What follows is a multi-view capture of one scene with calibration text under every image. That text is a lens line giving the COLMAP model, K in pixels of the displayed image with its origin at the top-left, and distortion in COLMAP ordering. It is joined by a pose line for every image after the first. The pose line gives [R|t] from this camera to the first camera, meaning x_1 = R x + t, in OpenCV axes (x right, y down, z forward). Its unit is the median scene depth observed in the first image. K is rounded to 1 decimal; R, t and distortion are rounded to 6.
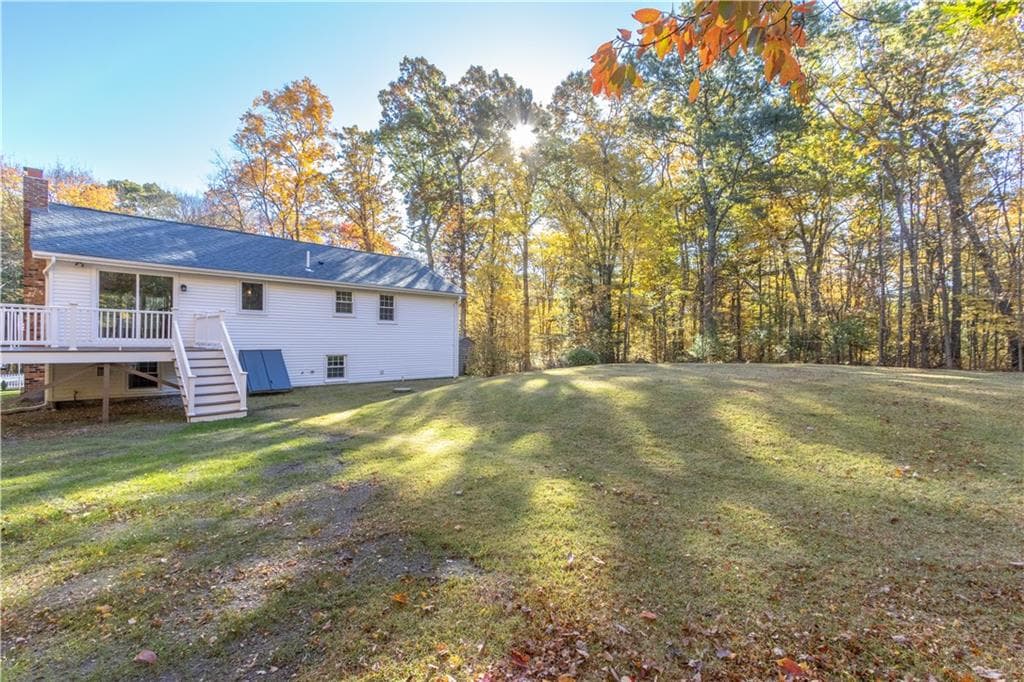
lens RADIAL K [[465.9, 0, 510.9], [0, 465.9, 342.6], [0, 0, 1]] dist [-0.000818, -0.000113]
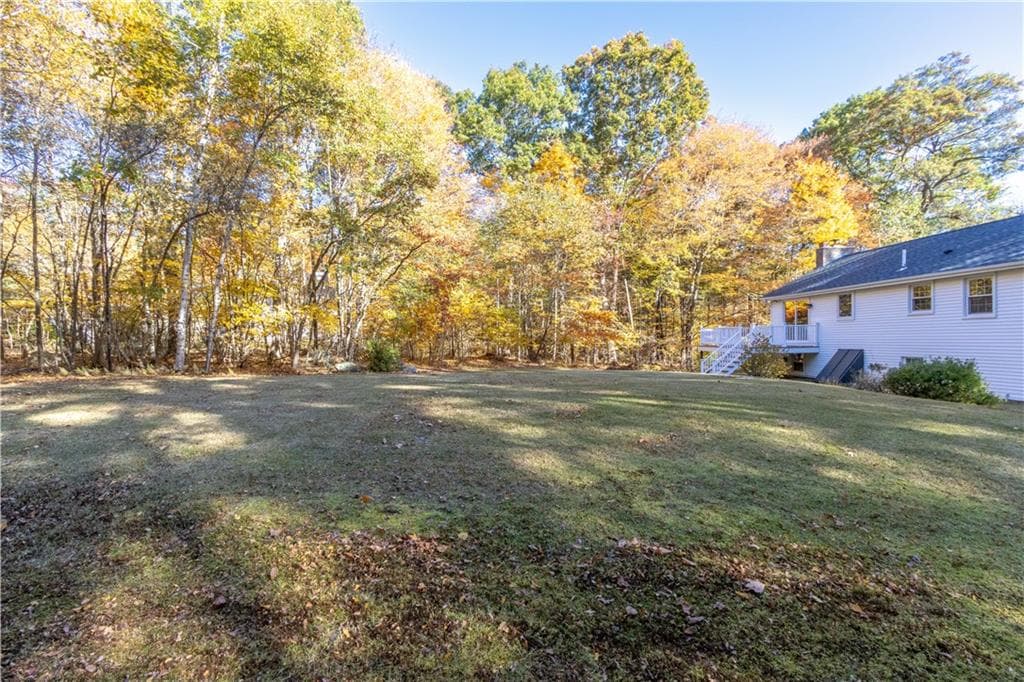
lens RADIAL K [[465.9, 0, 512.2], [0, 465.9, 340.2], [0, 0, 1]] dist [-0.000818, -0.000113]
pose [[-0.644489, 0.002411, -0.764610, 0.775345], [0.009373, 0.999945, -0.004748, -0.008072], [0.764556, -0.010226, -0.644476, 0.907908]]
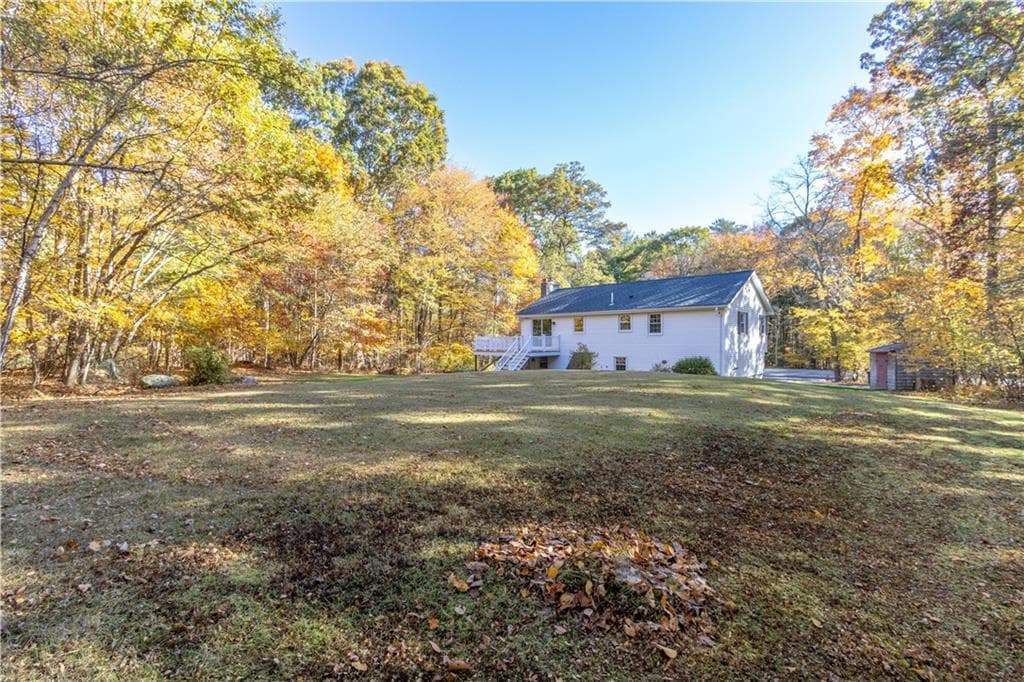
lens RADIAL K [[465.9, 0, 516.0], [0, 465.9, 345.6], [0, 0, 1]] dist [-0.000818, -0.000113]
pose [[0.057684, 0.000334, -0.998335, 1.076999], [0.004336, 0.999990, 0.000585, -0.012629], [0.998325, -0.004362, 0.057682, 0.512923]]
